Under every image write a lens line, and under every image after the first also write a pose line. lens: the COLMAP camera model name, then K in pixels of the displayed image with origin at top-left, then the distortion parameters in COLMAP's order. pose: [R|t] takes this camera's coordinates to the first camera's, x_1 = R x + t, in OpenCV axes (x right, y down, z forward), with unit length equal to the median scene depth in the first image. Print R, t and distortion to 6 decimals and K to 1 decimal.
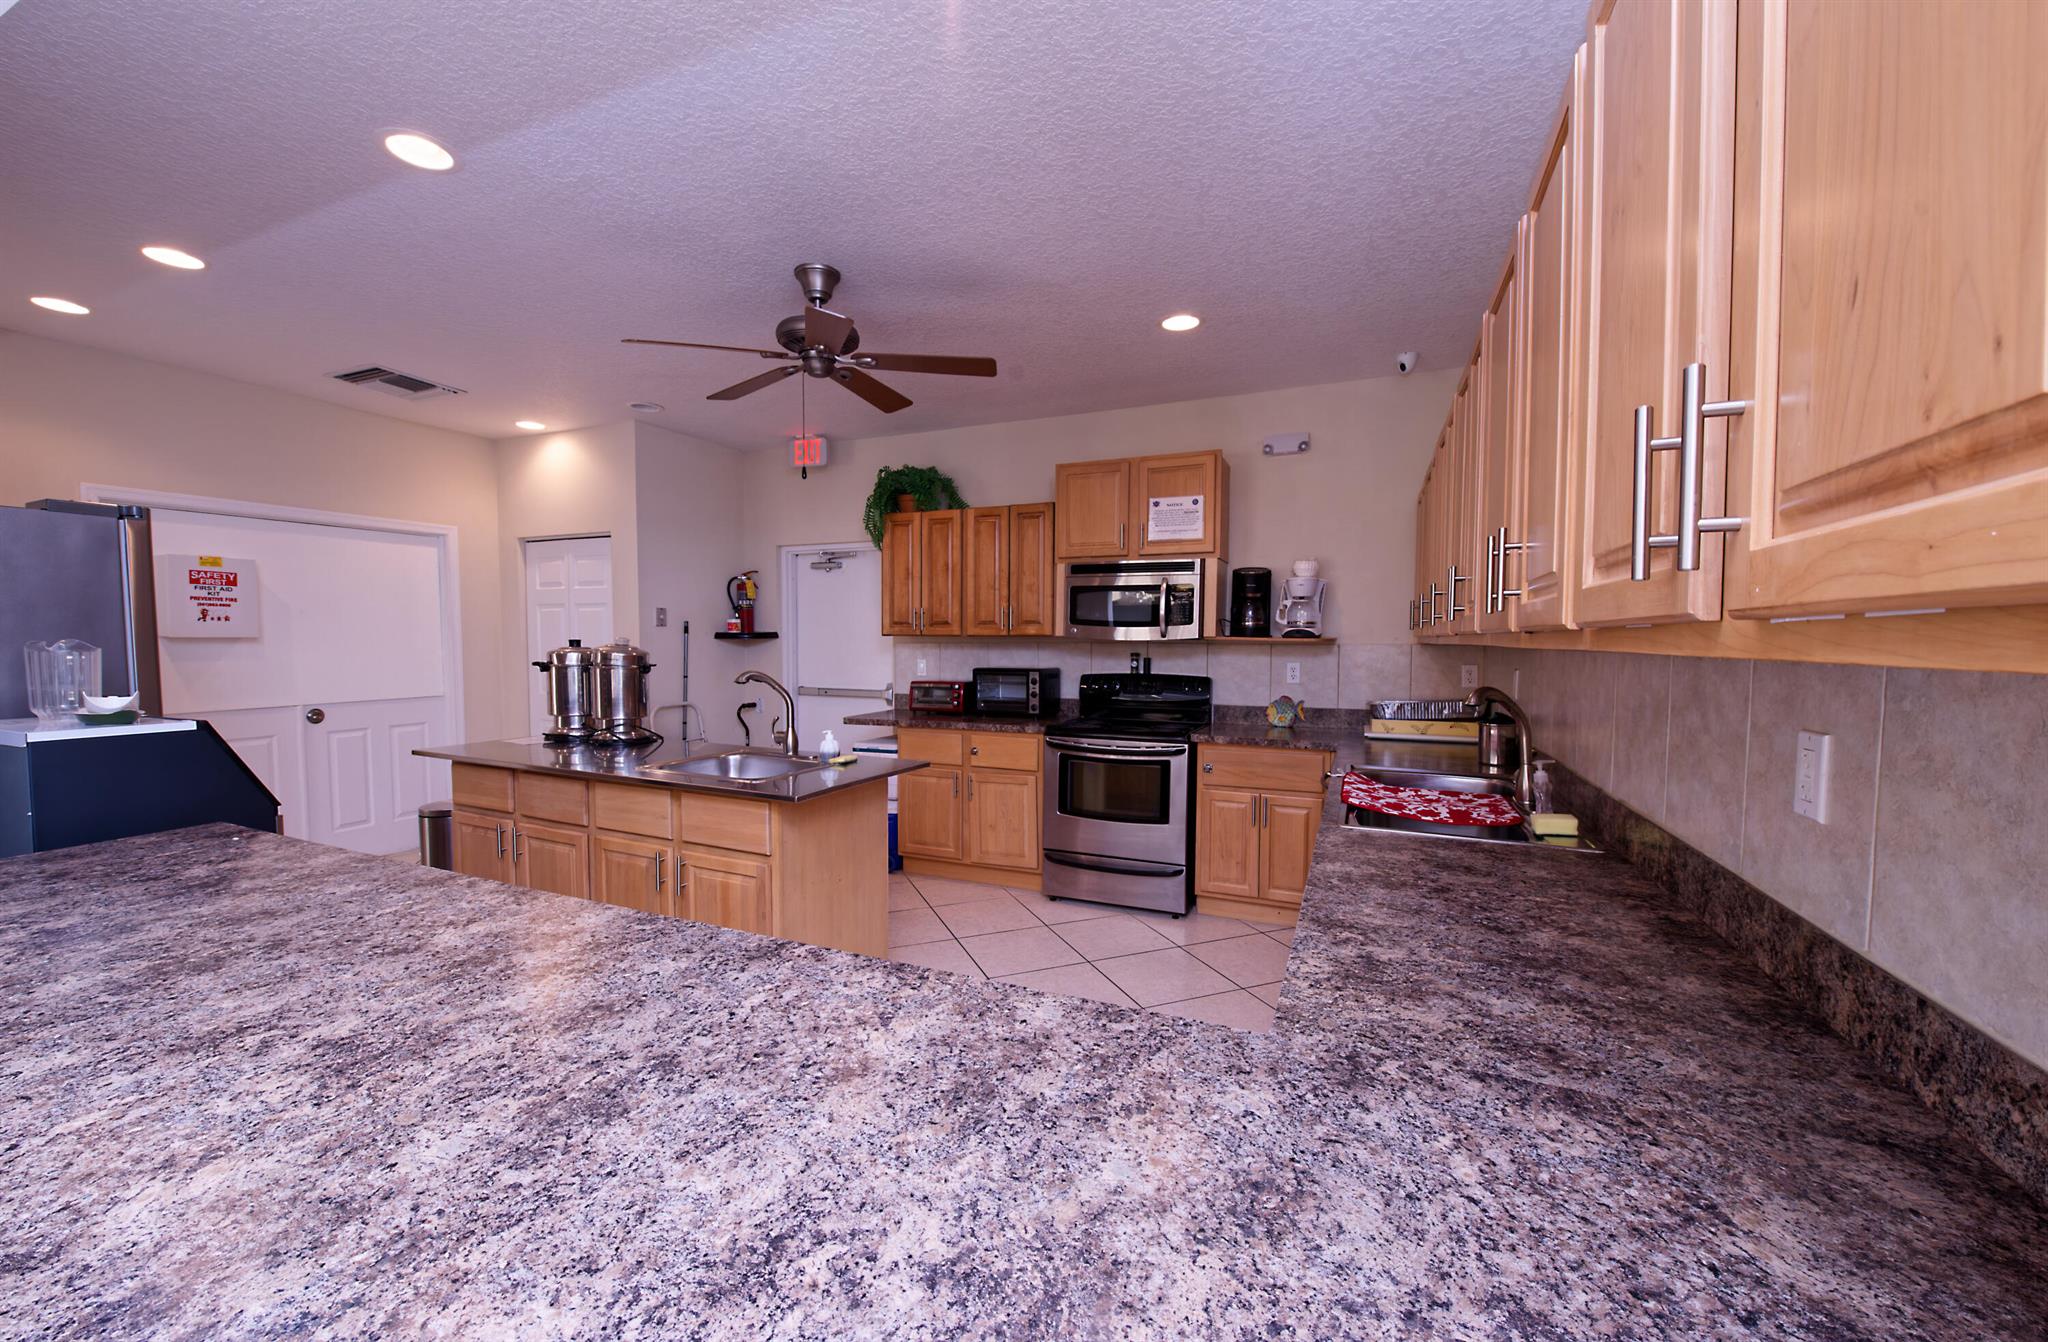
lens RADIAL K [[795.4, 0, 1020.7], [0, 795.4, 681.3], [0, 0, 1]] dist [-0.002834, -0.000285]
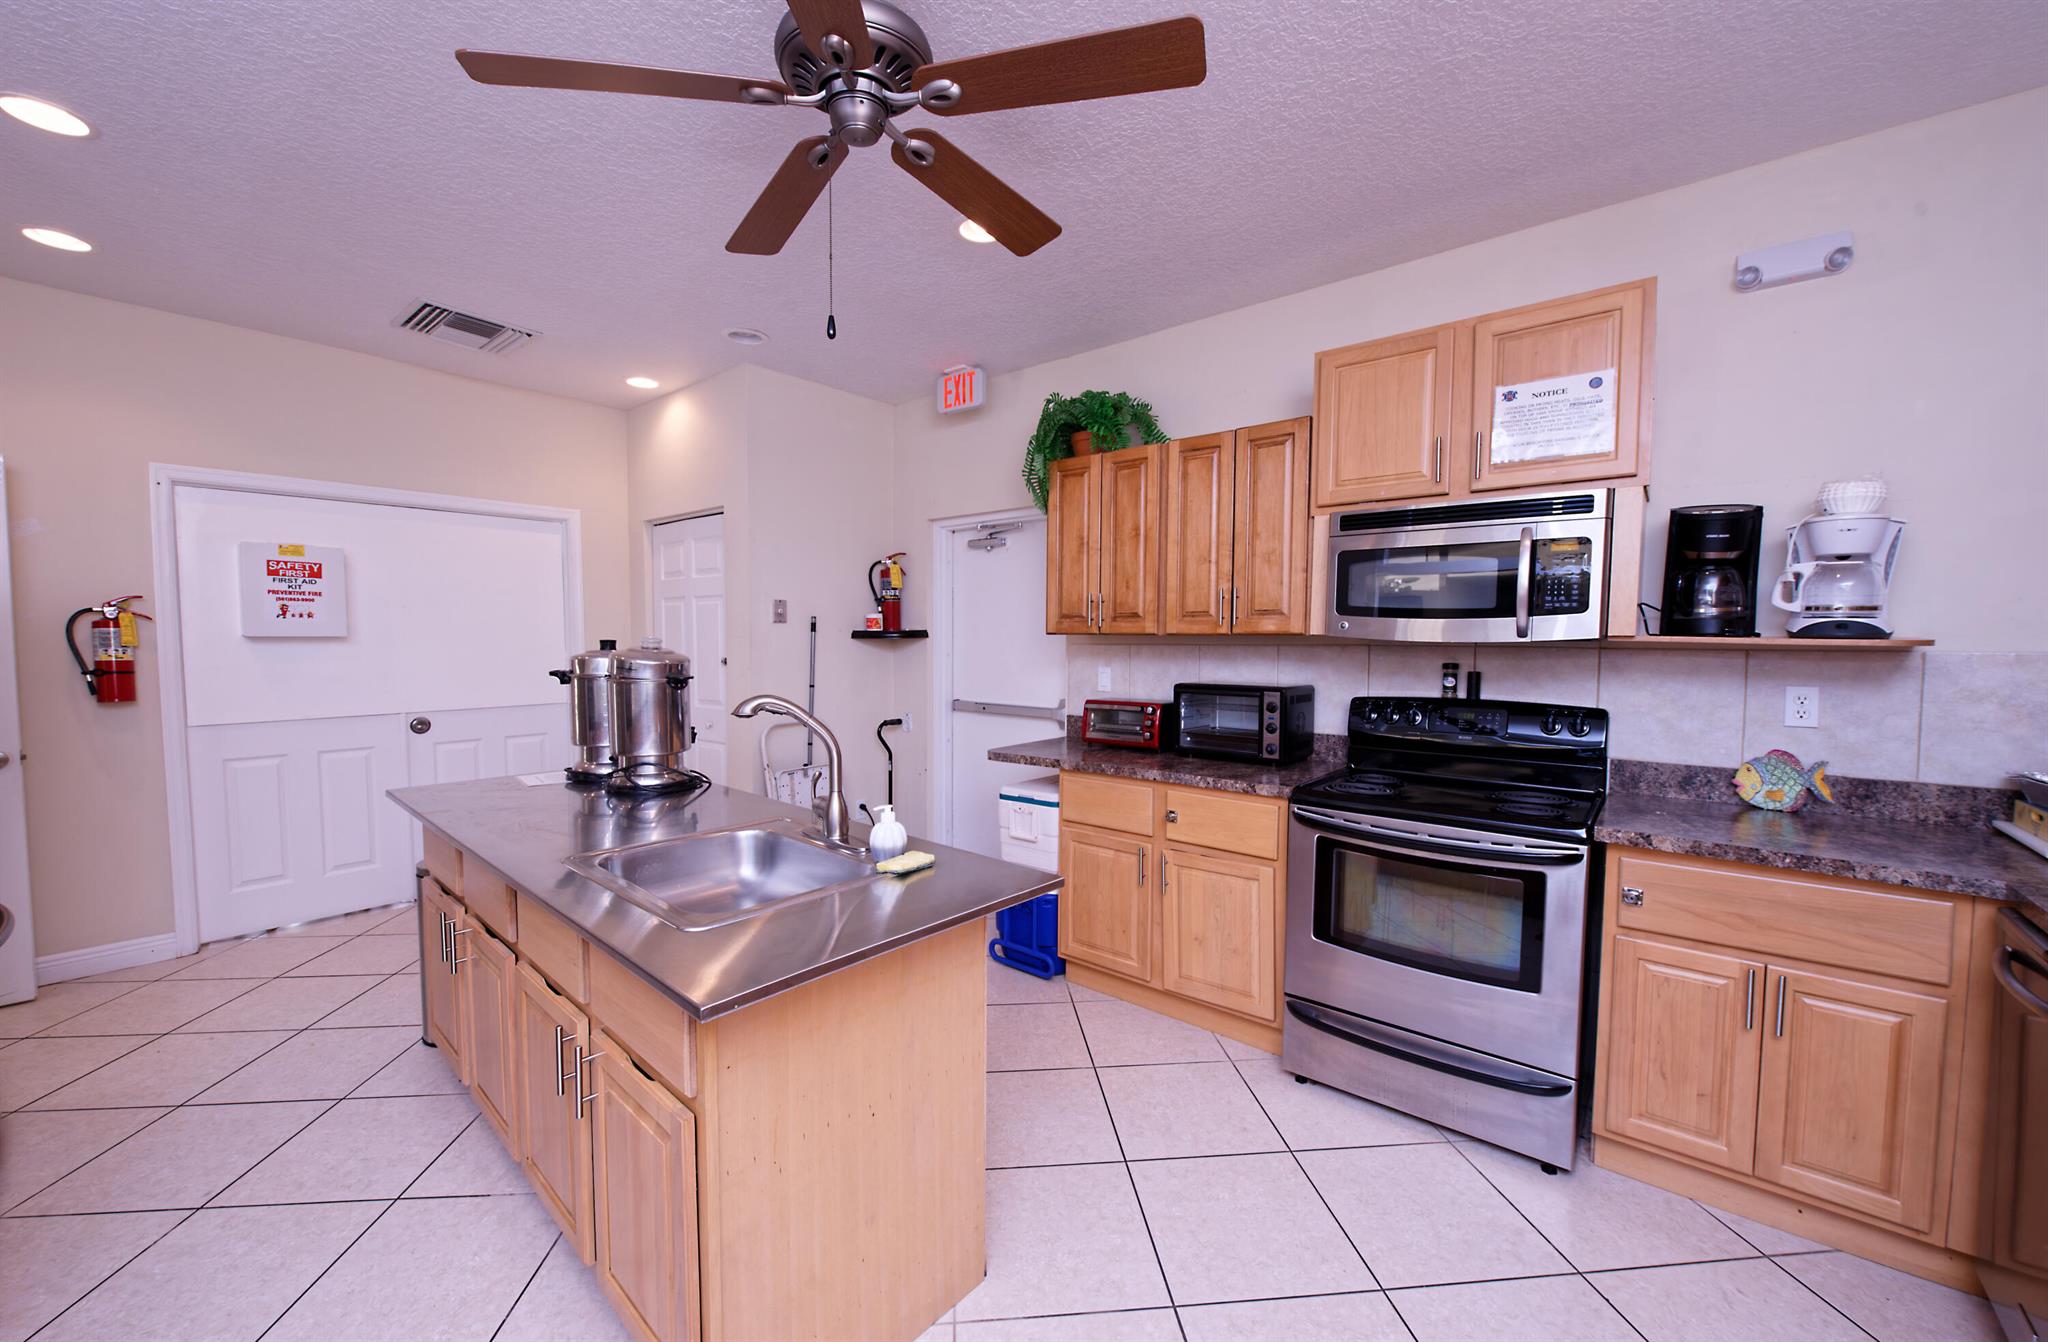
lens RADIAL K [[795.4, 0, 1020.7], [0, 795.4, 681.3], [0, 0, 1]] dist [-0.002834, -0.000285]
pose [[0.961478, 0.015537, -0.274442, -0.001754], [-0.015373, 0.999878, 0.002747, -0.019831], [0.274451, 0.001577, 0.961600, 0.360719]]
